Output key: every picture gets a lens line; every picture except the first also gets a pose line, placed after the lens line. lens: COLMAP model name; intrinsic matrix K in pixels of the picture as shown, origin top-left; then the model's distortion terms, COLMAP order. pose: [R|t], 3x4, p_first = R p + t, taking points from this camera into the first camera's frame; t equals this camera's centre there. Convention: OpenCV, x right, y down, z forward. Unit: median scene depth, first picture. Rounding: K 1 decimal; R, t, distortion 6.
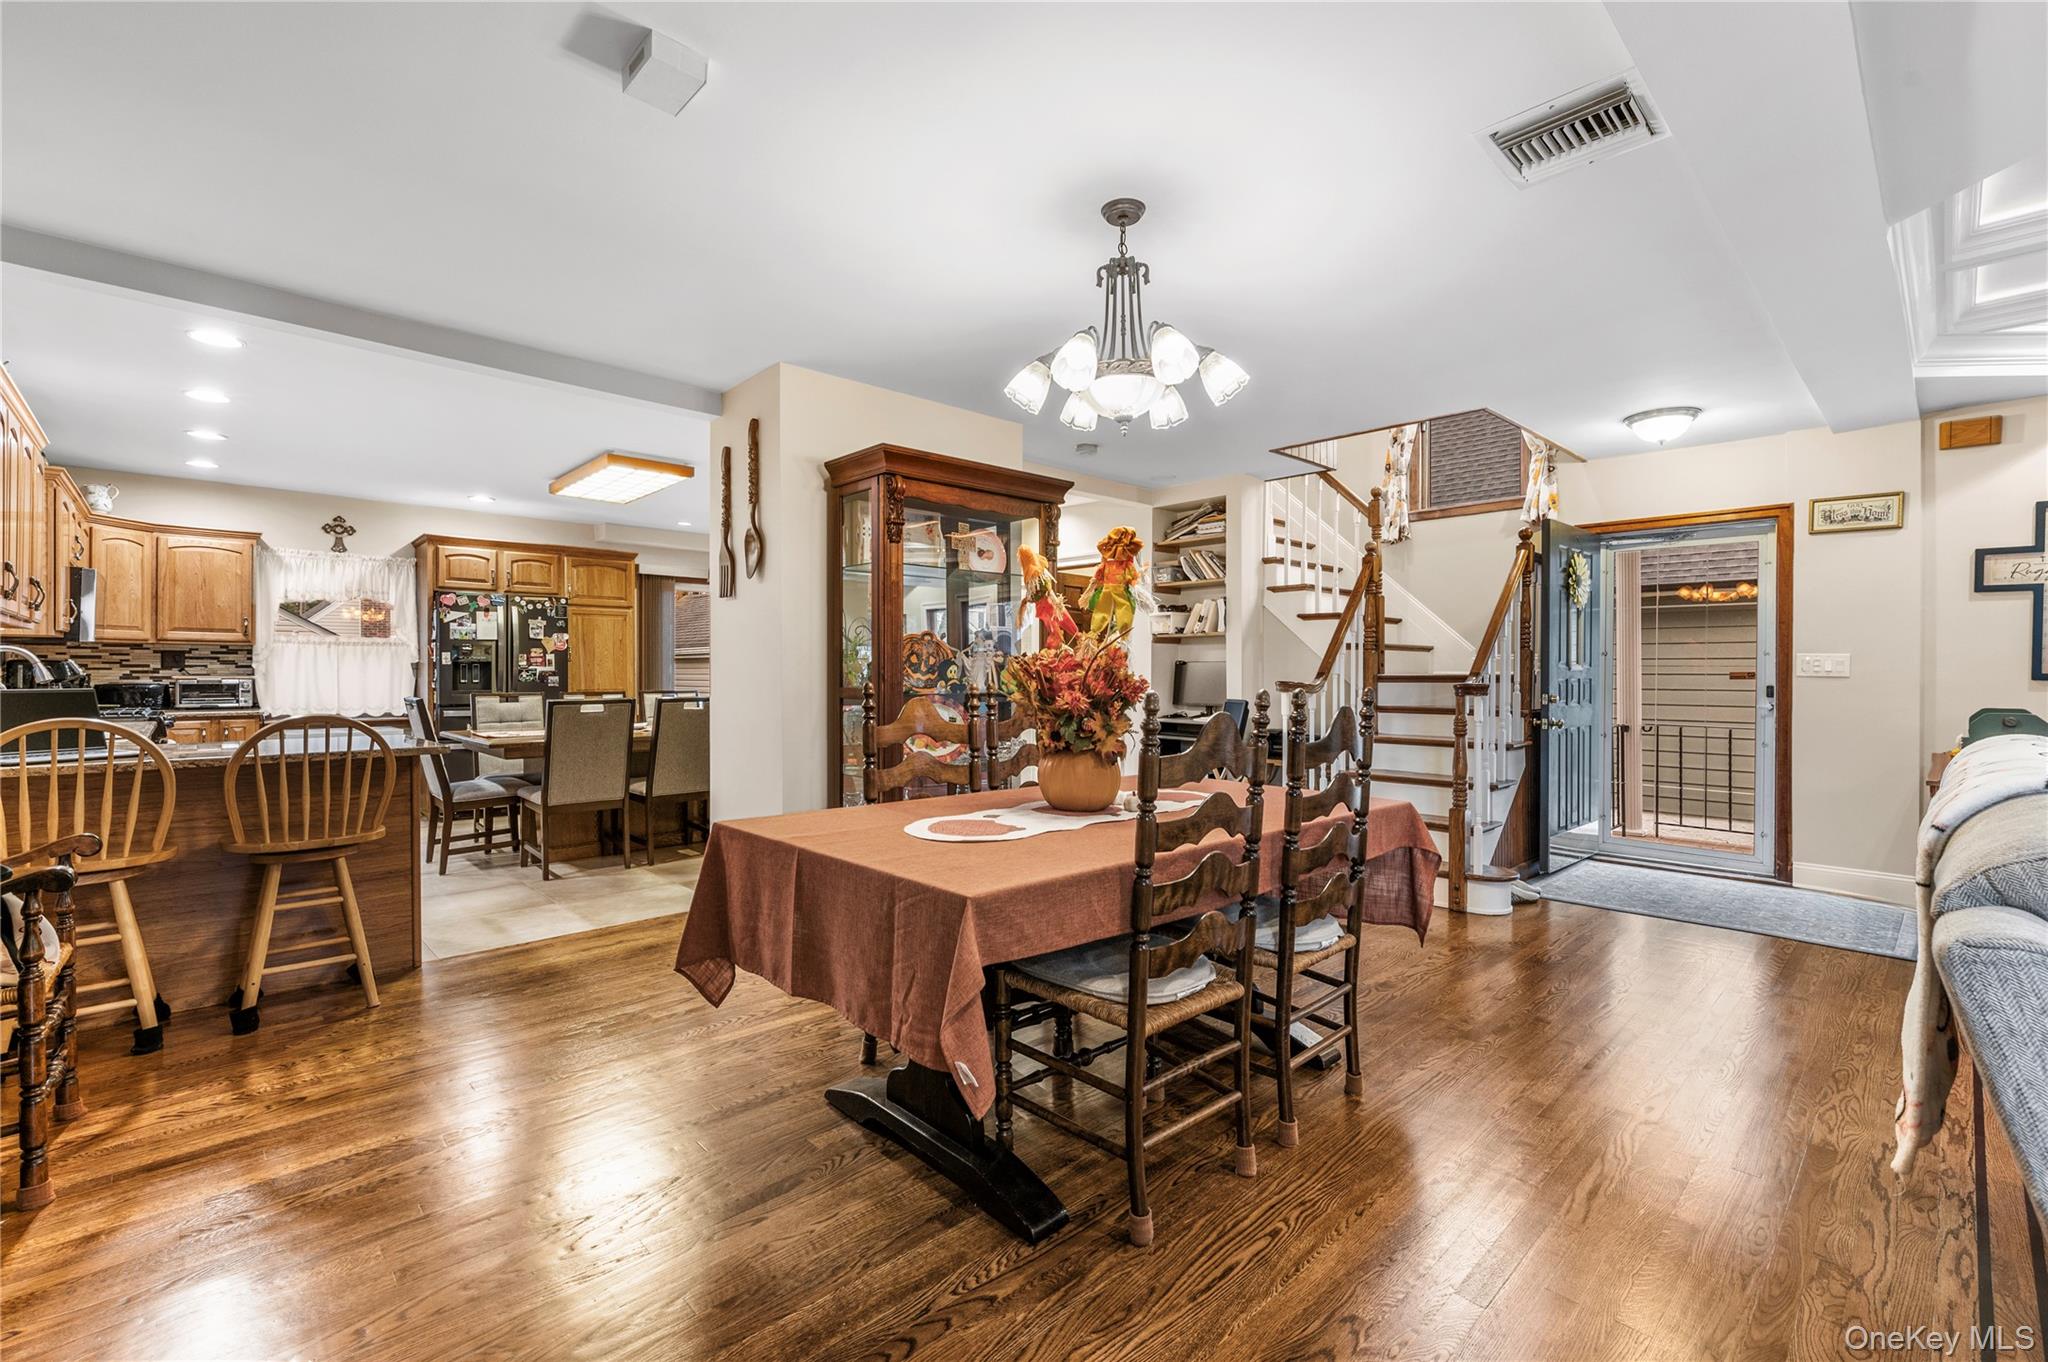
lens RADIAL K [[887.6, 0, 1007.2], [0, 887.6, 669.7], [0, 0, 1]] dist [-0.004867, 0.001775]
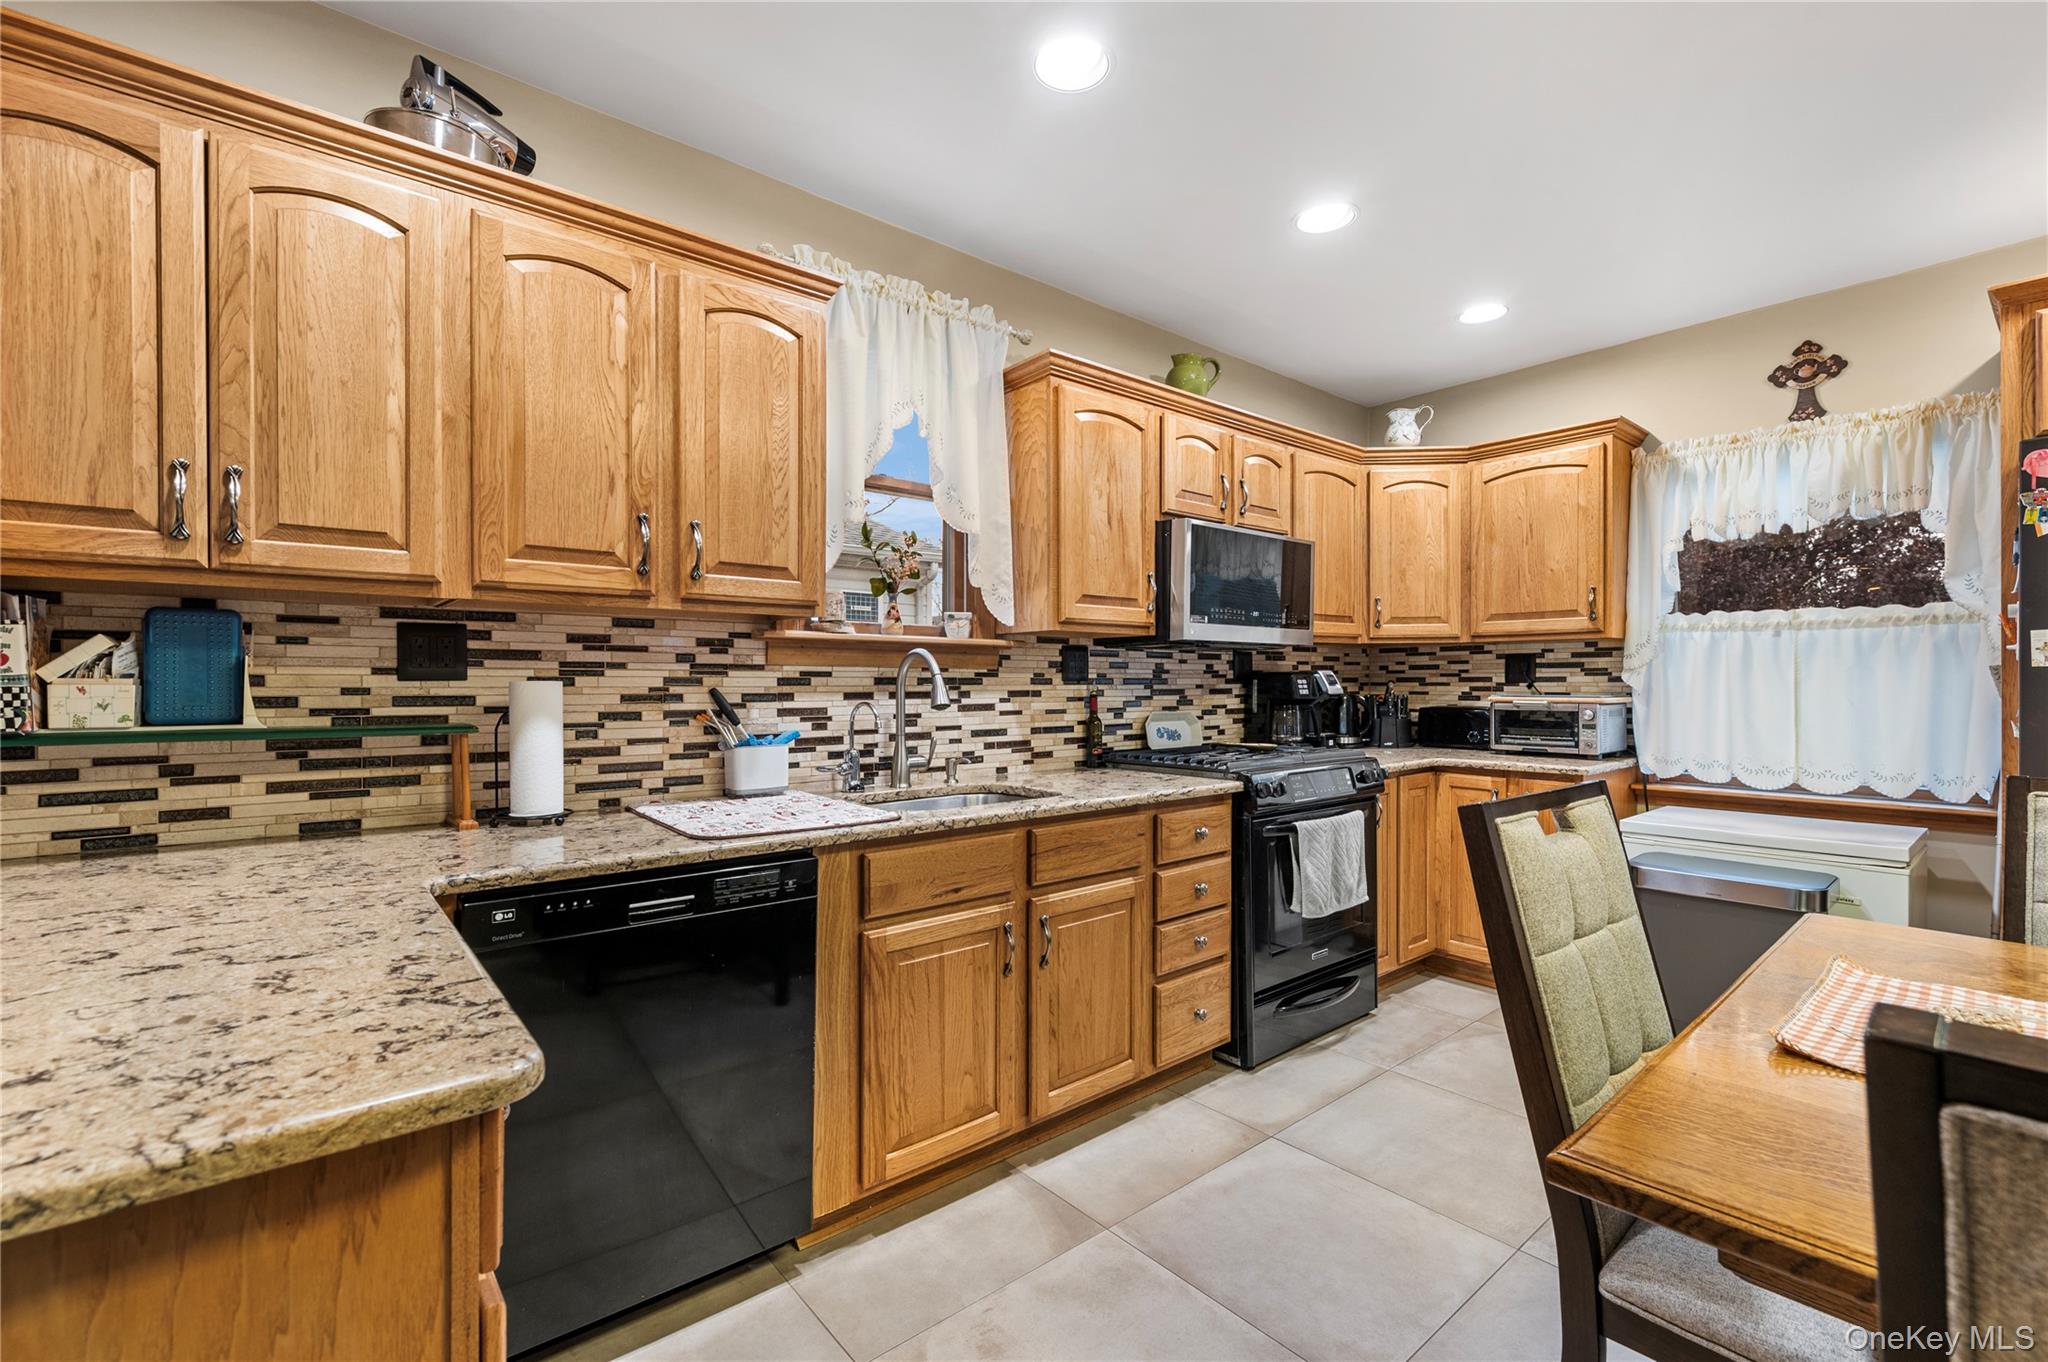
lens RADIAL K [[887.6, 0, 1032.2], [0, 887.6, 680.8], [0, 0, 1]] dist [-0.004867, 0.001775]
pose [[-0.041336, -0.004516, -0.999135, -0.351350], [0.003537, 0.999983, -0.004667, -0.001730], [0.999139, -0.003727, -0.041320, 0.751089]]
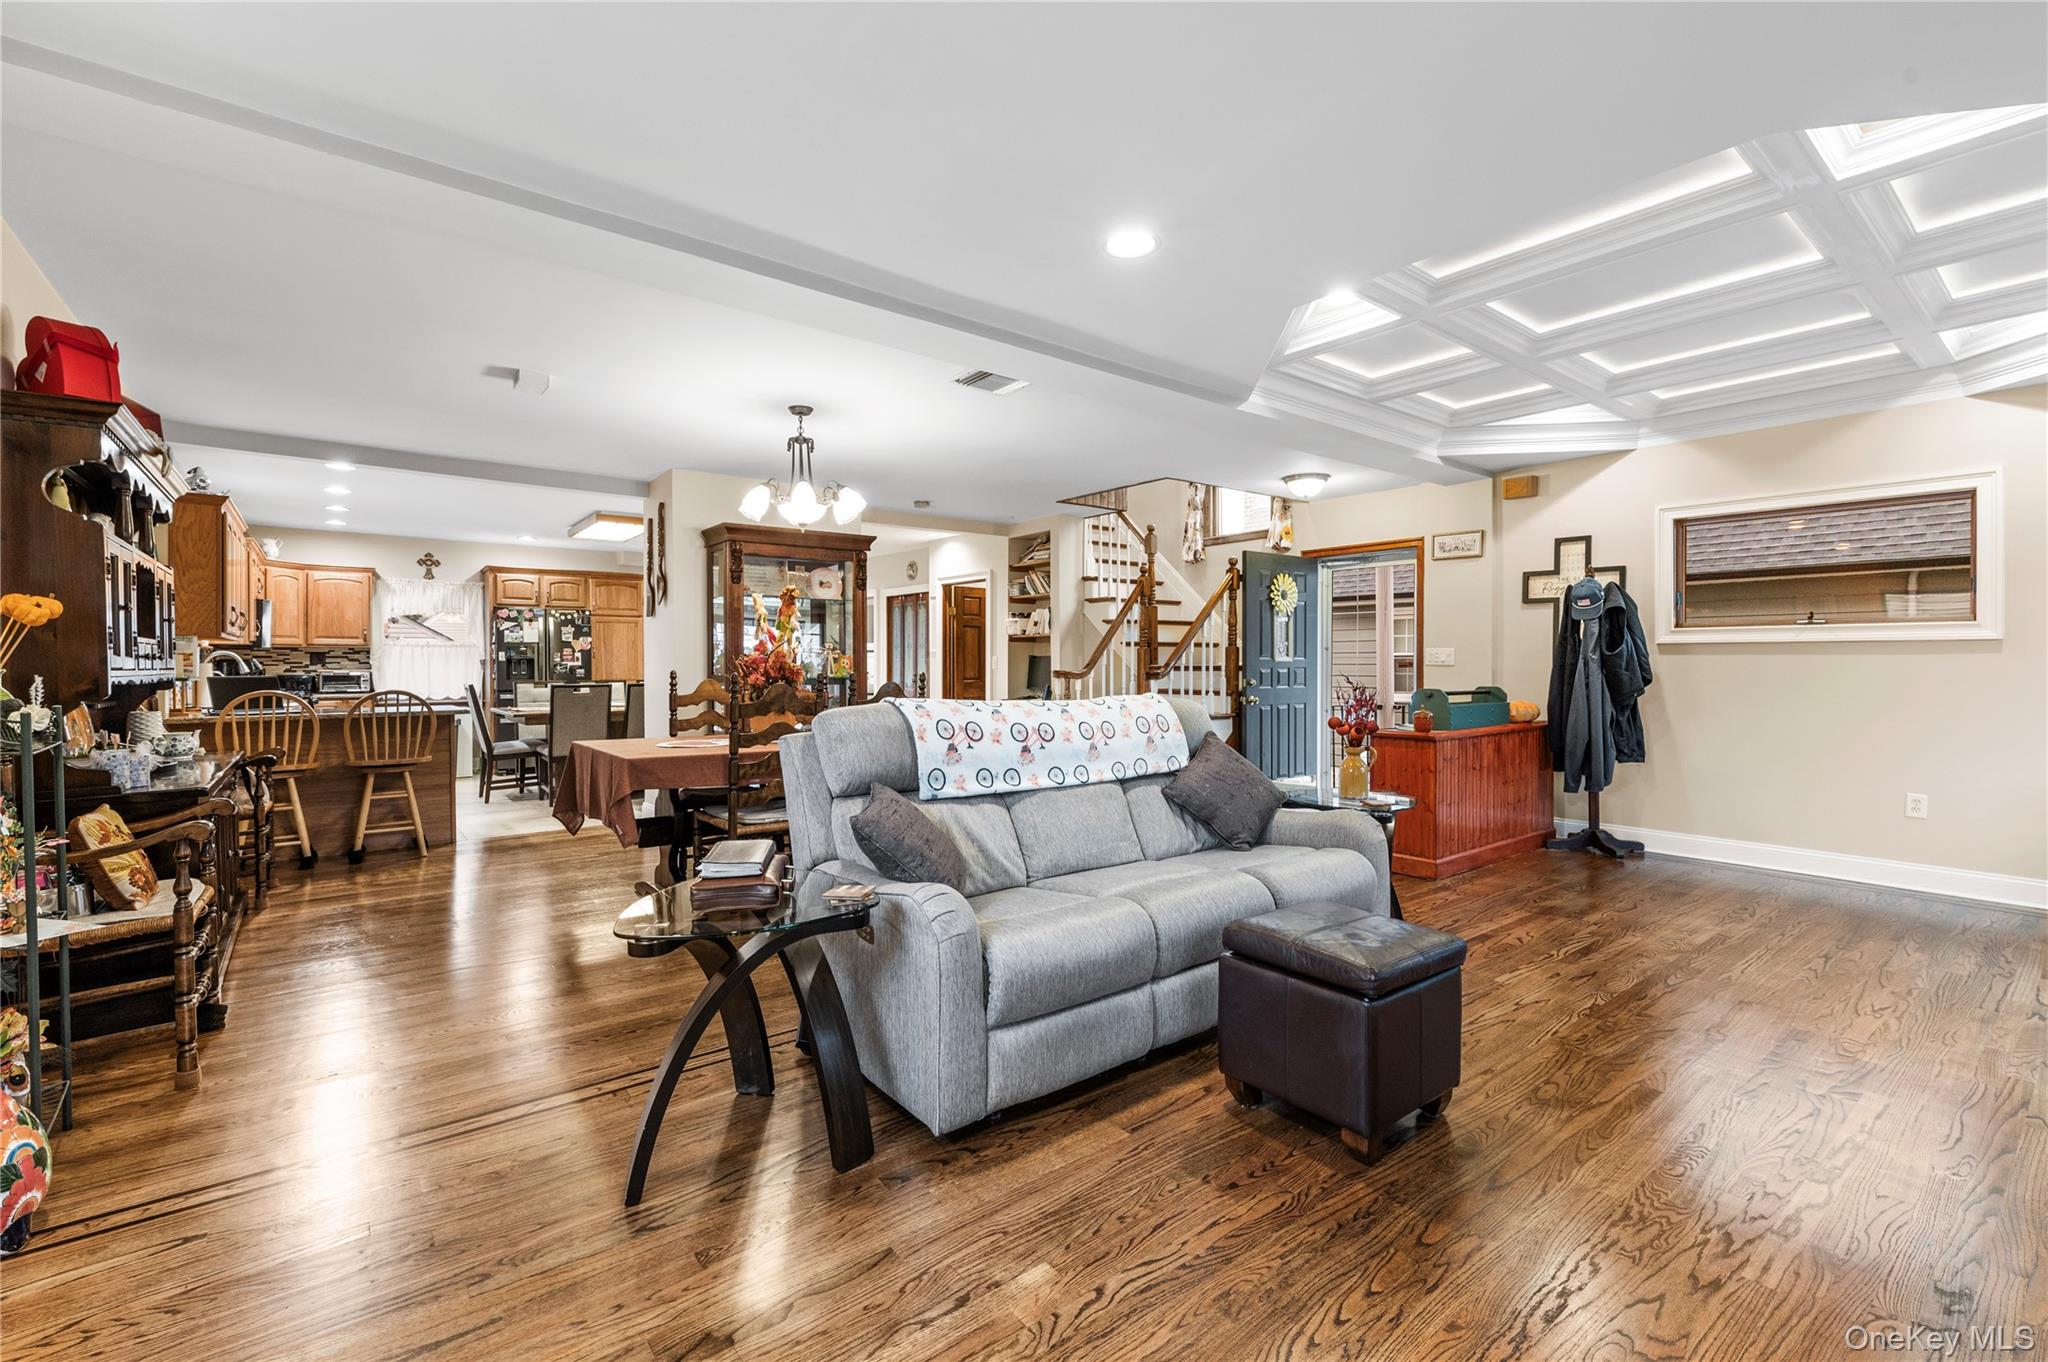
lens RADIAL K [[887.6, 0, 1007.5], [0, 887.6, 665.2], [0, 0, 1]] dist [-0.004867, 0.001775]
pose [[0.995519, -0.004466, -0.094460, 0.312587], [0.004804, 0.999983, 0.003354, -0.000135], [0.094444, -0.003793, 0.995523, -0.330630]]
